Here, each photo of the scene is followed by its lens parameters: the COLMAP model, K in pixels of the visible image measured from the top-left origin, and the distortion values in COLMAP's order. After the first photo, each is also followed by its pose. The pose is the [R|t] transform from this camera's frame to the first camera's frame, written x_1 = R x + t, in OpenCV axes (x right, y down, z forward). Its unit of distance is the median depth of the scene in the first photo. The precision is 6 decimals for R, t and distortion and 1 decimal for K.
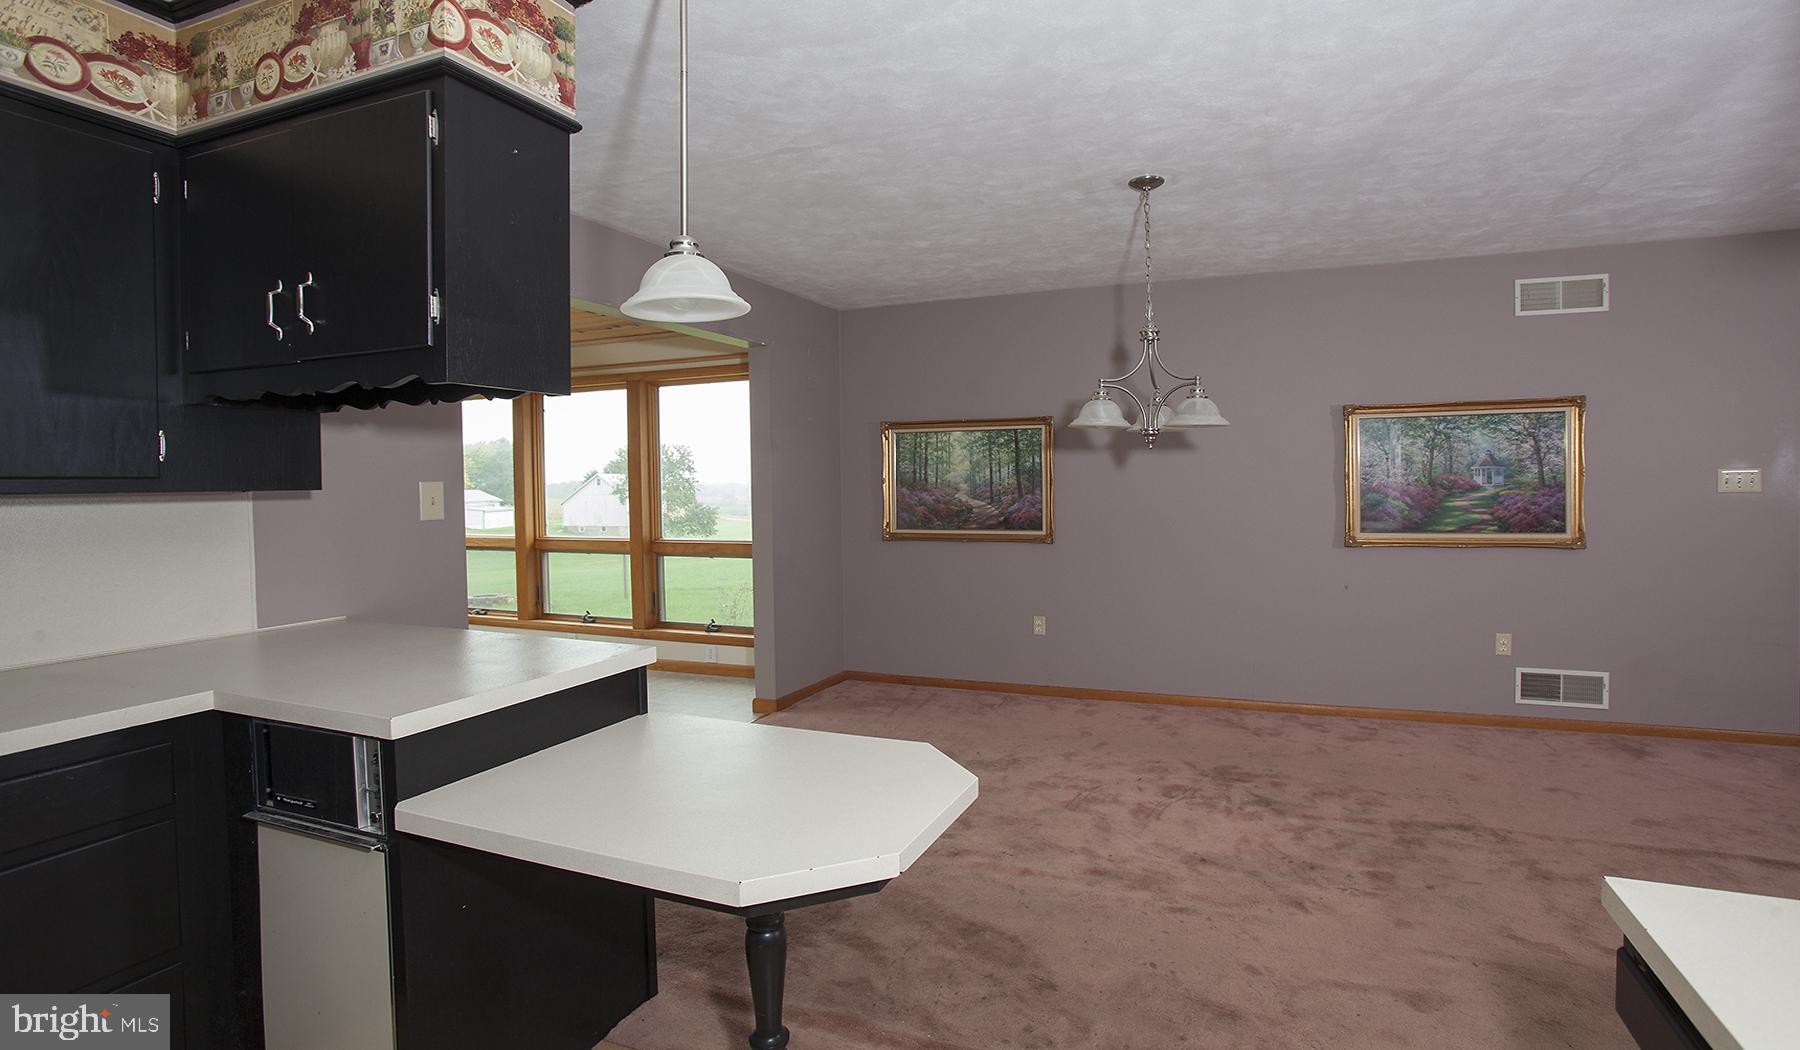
lens RADIAL K [[845.2, 0, 905.5], [0, 845.2, 505.4], [0, 0, 1]] dist [-0.080835, 0.037178]
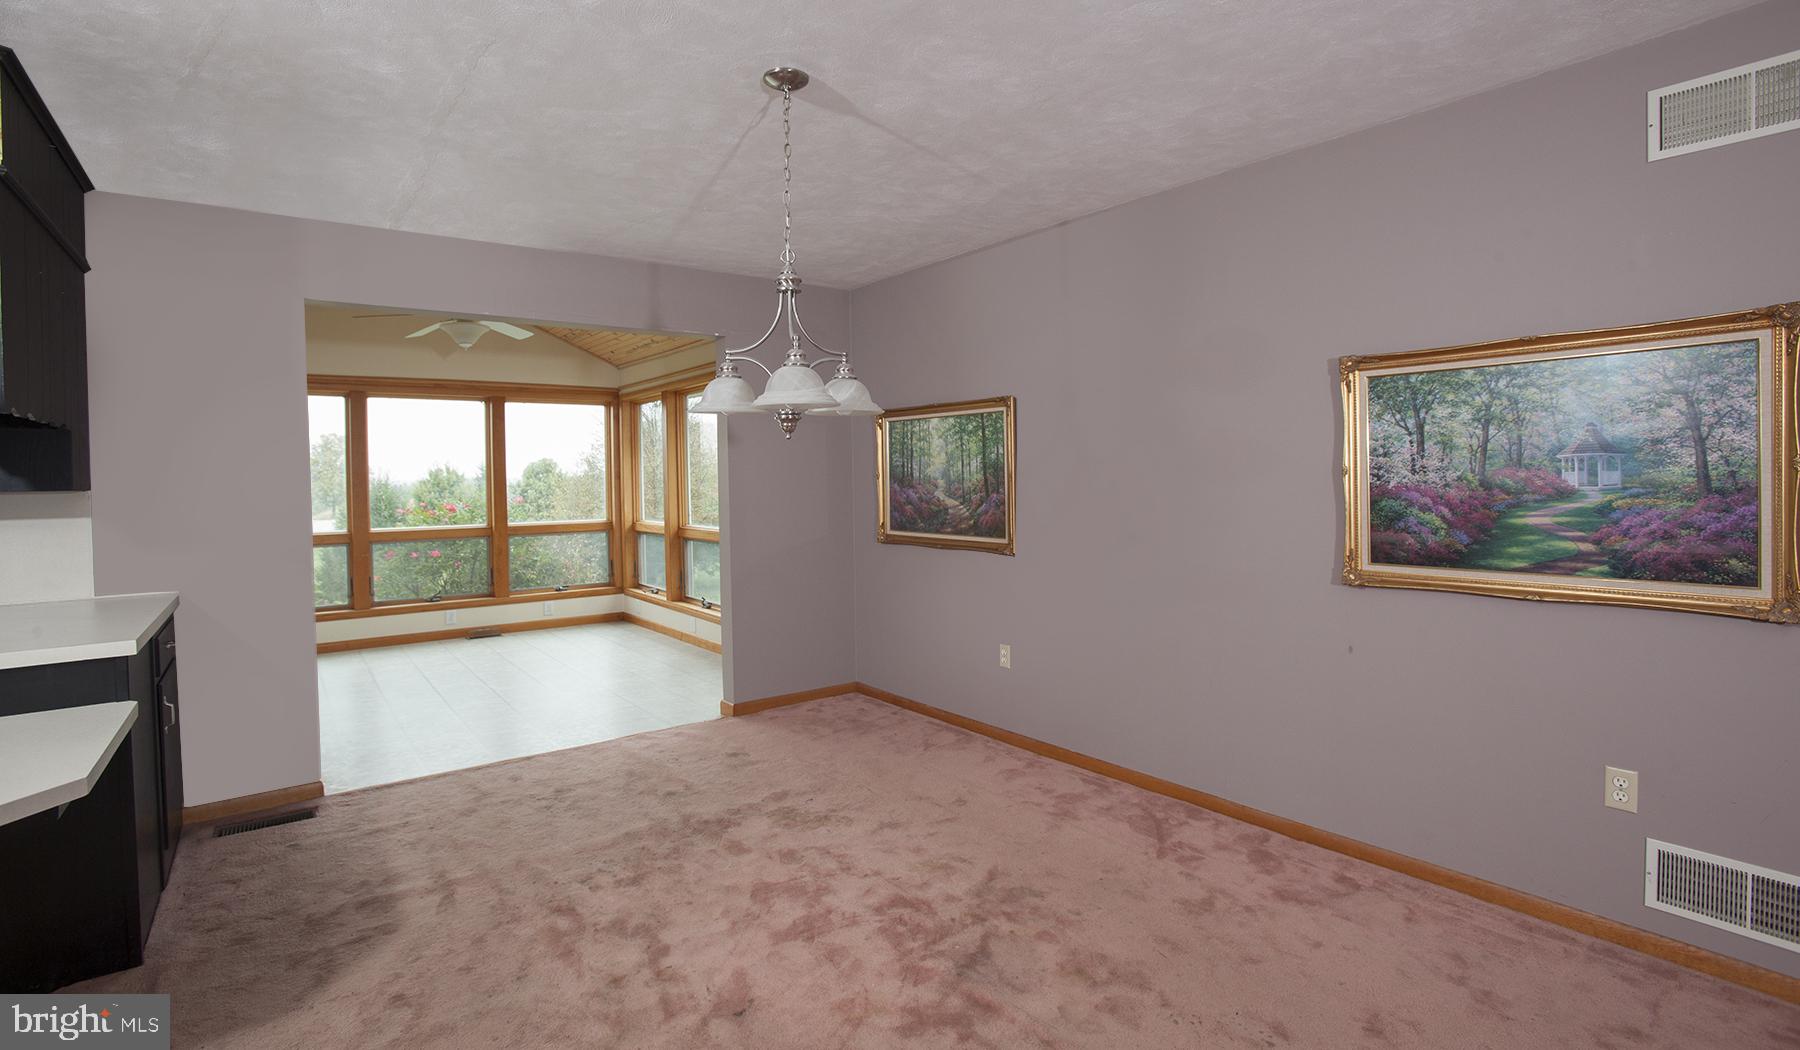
lens RADIAL K [[852.4, 0, 1080.1], [0, 852.4, 496.6], [0, 0, 1]] dist [-0.027014, 0.000253]
pose [[0.879188, 0.014759, -0.476246, 0.679632], [-0.011885, 0.999888, 0.009046, -0.020228], [0.476326, -0.002293, 0.879266, 0.355638]]
